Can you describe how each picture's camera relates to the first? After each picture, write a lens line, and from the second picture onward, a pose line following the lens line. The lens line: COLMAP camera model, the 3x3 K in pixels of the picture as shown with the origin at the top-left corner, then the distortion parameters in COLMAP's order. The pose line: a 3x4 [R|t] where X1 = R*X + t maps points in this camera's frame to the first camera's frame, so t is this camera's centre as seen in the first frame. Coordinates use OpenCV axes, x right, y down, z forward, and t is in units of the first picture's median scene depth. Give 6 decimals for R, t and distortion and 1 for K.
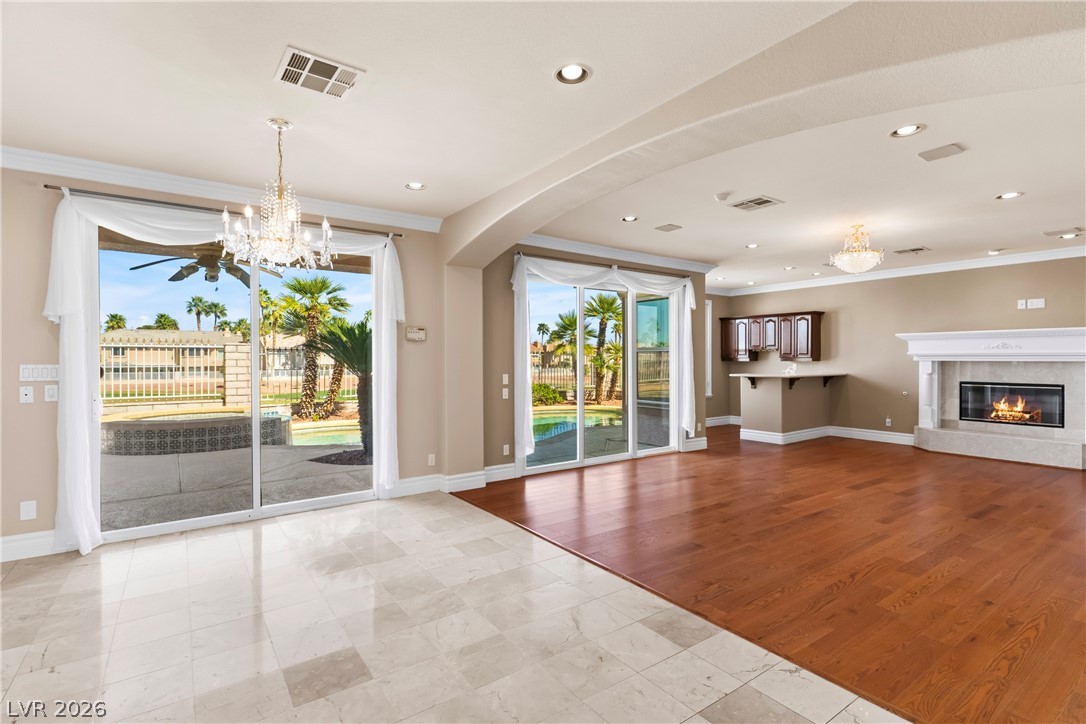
lens RADIAL K [[512.3, 0, 543.0], [0, 512.3, 362.0], [0, 0, 1]] dist [0.000907, -0.000210]
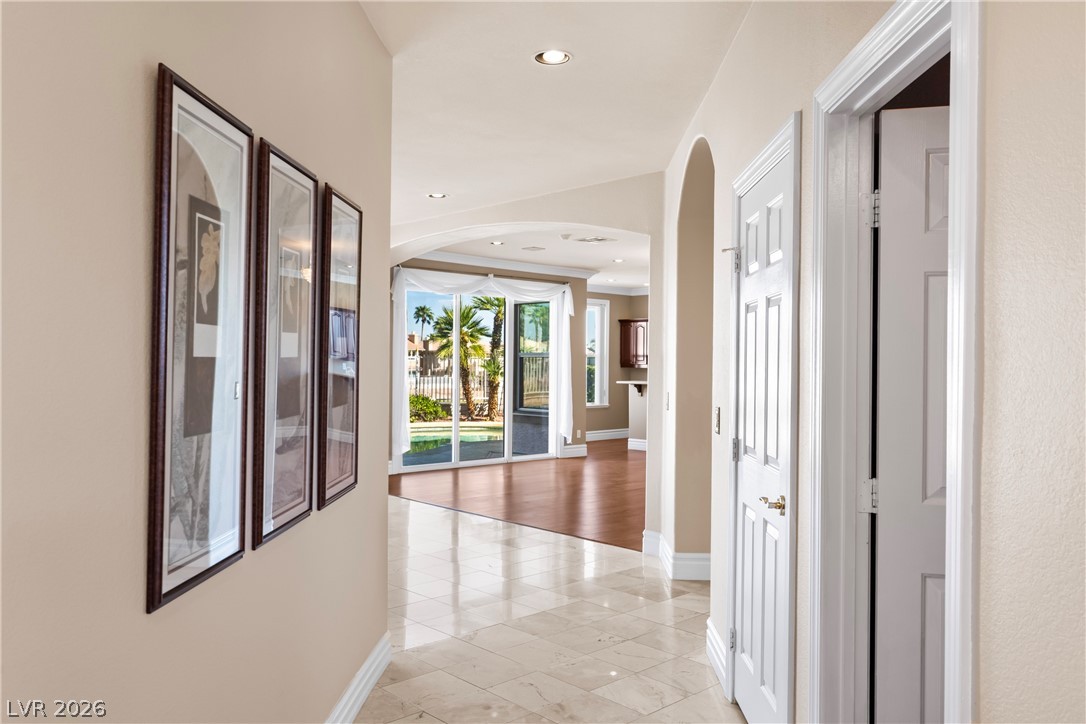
lens RADIAL K [[843.9, 0, 543.0], [0, 843.9, 362.0], [0, 0, 1]] dist [0.001349, 0.000073]
pose [[0.990051, 0.008825, 0.140429, 0.004279], [-0.007936, 0.999945, -0.006893, -0.000381], [-0.140482, 0.005710, 0.990067, -0.446329]]
